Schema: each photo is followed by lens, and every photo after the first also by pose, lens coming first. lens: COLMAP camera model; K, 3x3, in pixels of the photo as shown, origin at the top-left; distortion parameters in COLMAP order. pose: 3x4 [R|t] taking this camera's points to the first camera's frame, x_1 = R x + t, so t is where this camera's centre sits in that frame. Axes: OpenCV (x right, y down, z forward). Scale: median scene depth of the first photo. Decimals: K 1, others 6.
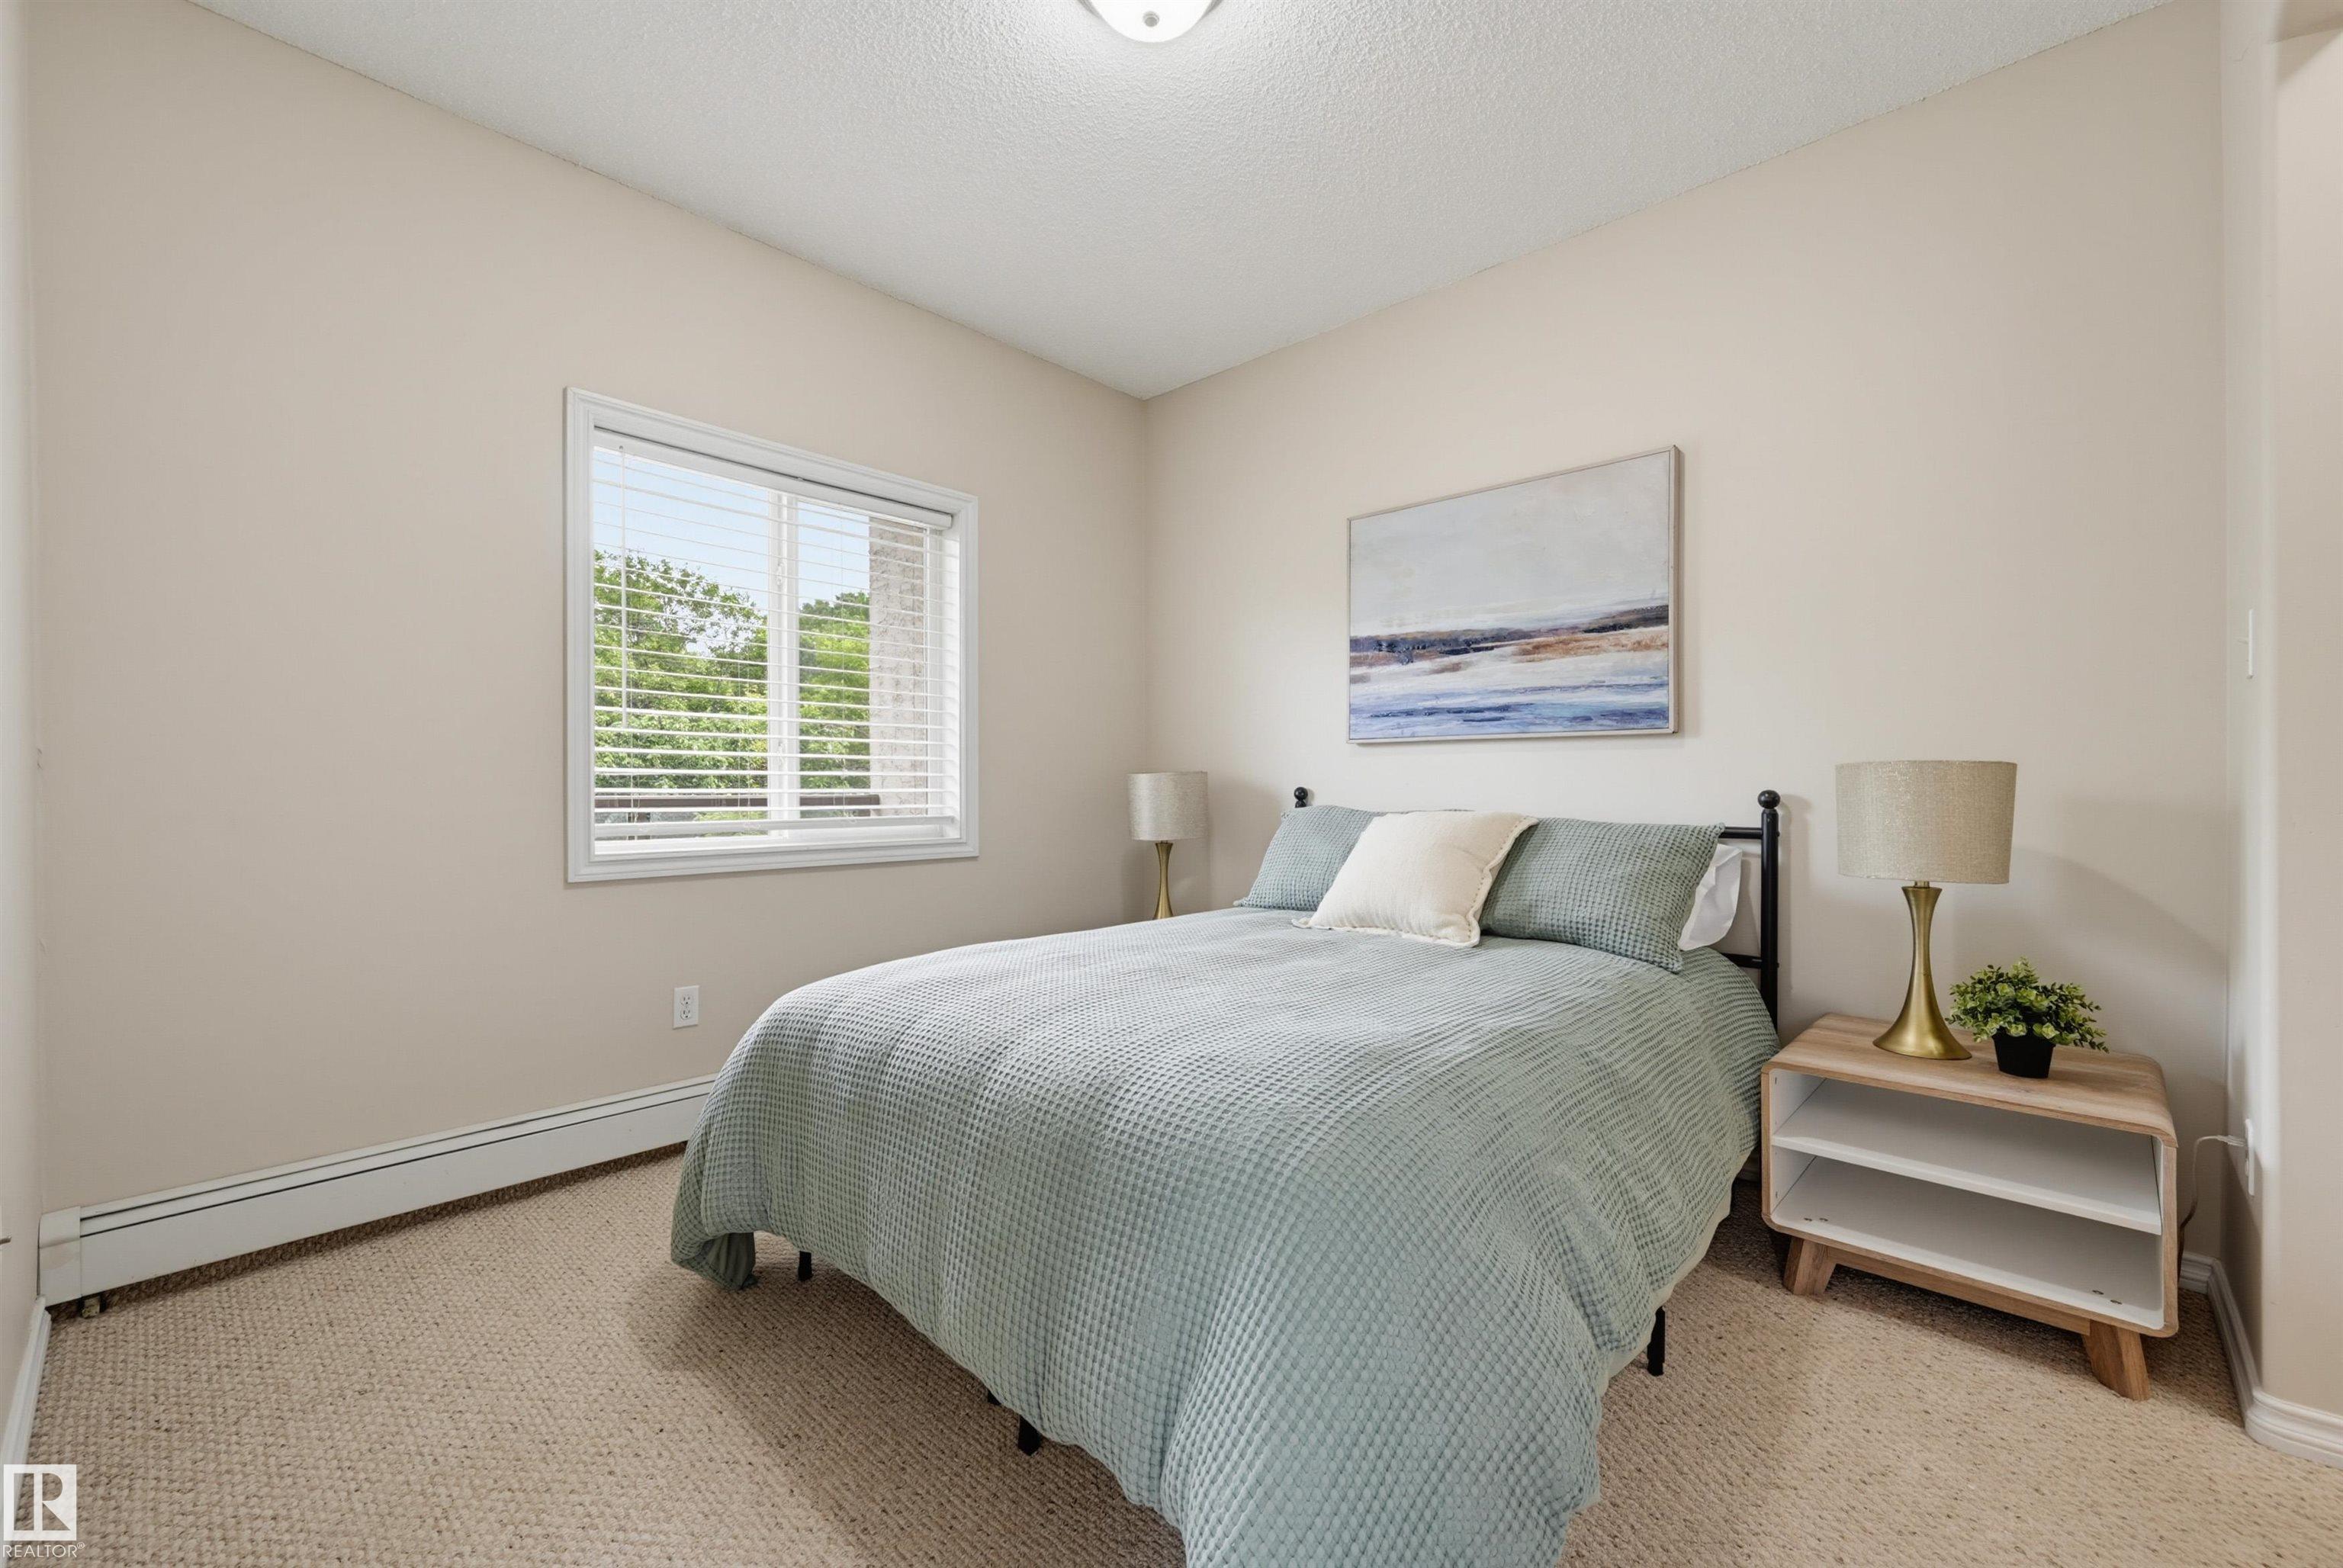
lens RADIAL K [[937.9, 0, 1163.7], [0, 937.9, 784.9], [0, 0, 1]] dist [0.002286, 0.000527]
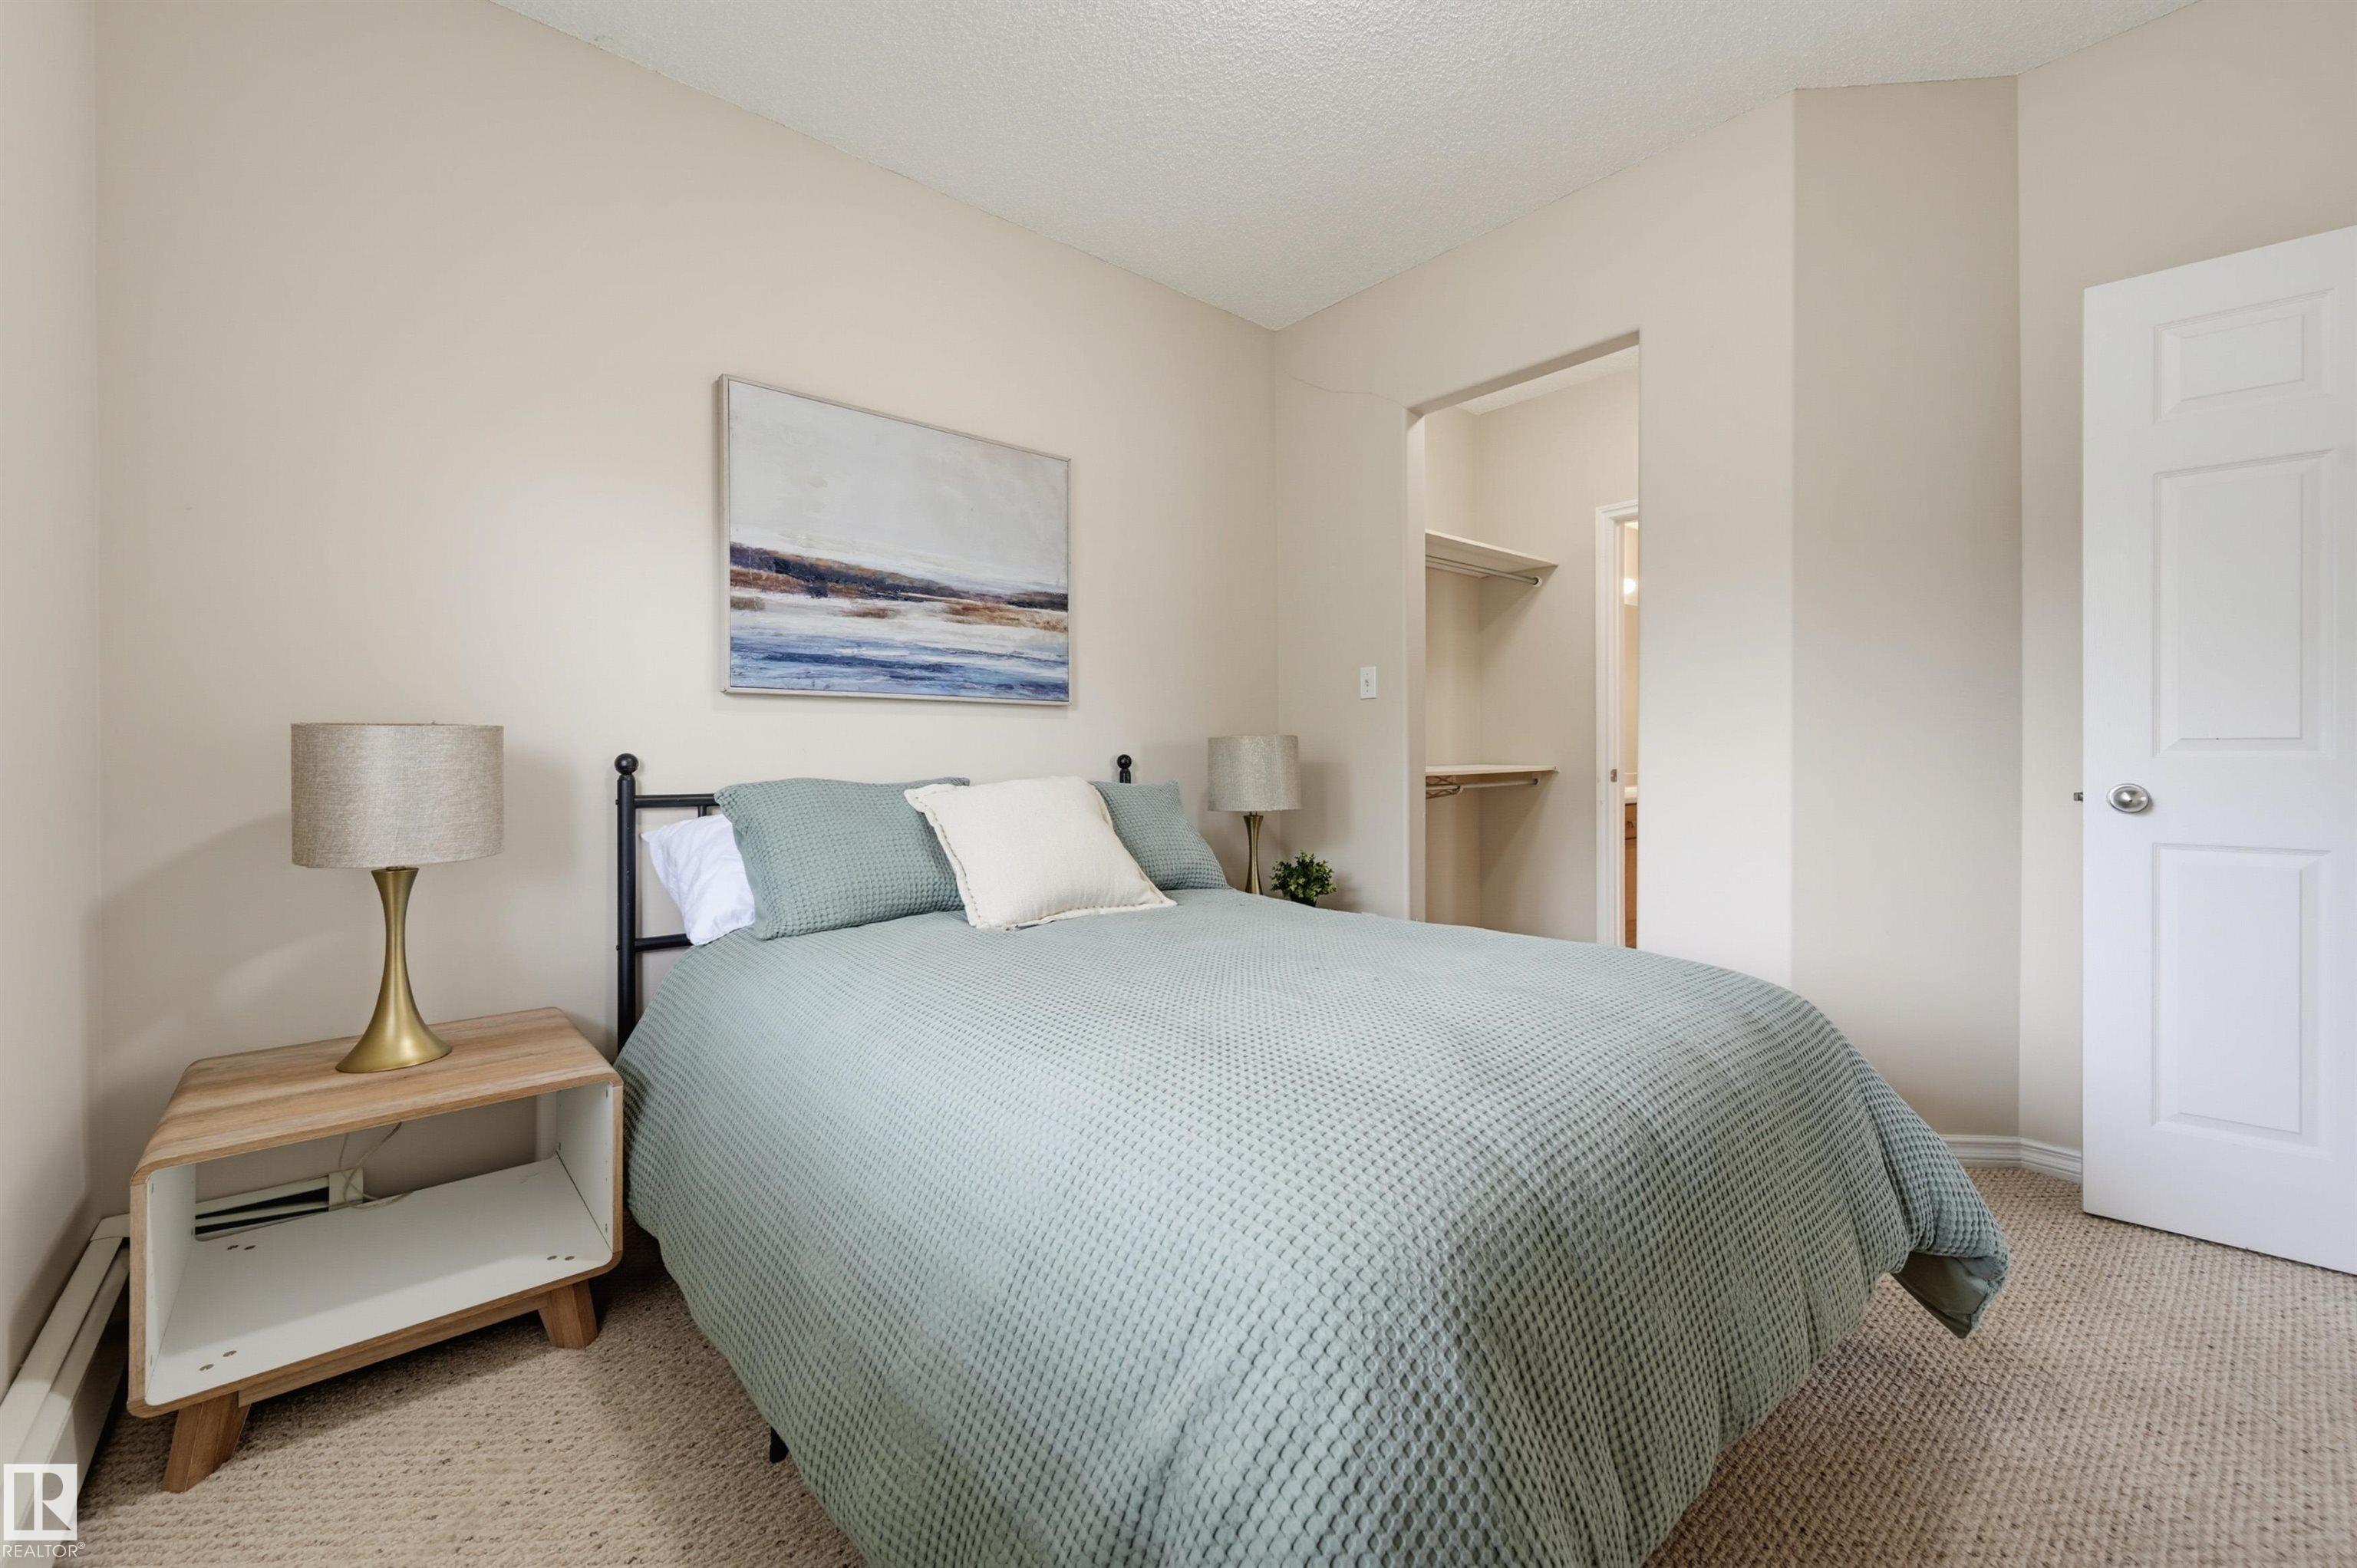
lens RADIAL K [[939.3, 0, 1173.0], [0, 939.3, 763.4], [0, 0, 1]] dist [0.000811, 0.000017]
pose [[0.094099, -0.014185, 0.995462, -0.548811], [0.003895, 0.999896, 0.013880, 0.000909], [-0.995555, 0.002571, 0.094145, 0.688731]]
